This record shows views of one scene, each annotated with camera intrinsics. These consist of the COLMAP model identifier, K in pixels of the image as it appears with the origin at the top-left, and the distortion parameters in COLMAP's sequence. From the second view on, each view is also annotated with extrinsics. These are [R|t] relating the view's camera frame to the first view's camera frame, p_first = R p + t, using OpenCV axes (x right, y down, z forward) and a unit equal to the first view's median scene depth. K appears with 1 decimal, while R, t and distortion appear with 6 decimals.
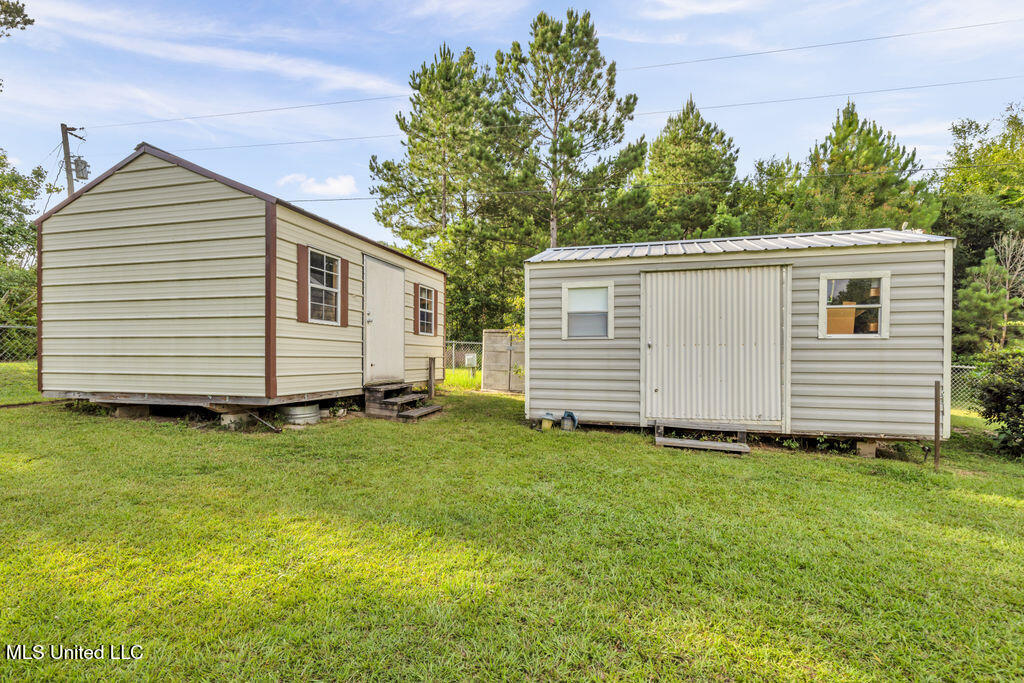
lens RADIAL K [[481.5, 0, 511.4], [0, 481.5, 359.3], [0, 0, 1]] dist [0.003031, 0.000111]
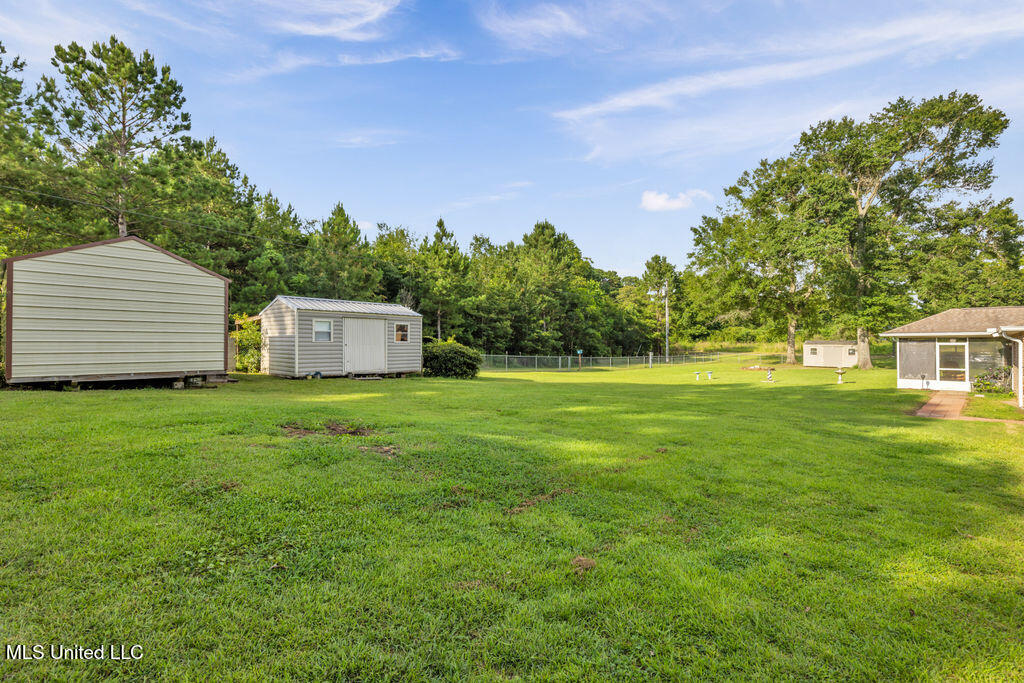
lens RADIAL K [[471.2, 0, 521.6], [0, 471.2, 327.4], [0, 0, 1]] dist [0.019014, -0.000034]
pose [[0.438062, 0.028752, 0.898485, -1.654615], [0.004593, 0.999404, -0.034221, -0.031219], [-0.898933, 0.019117, 0.437669, -1.036577]]
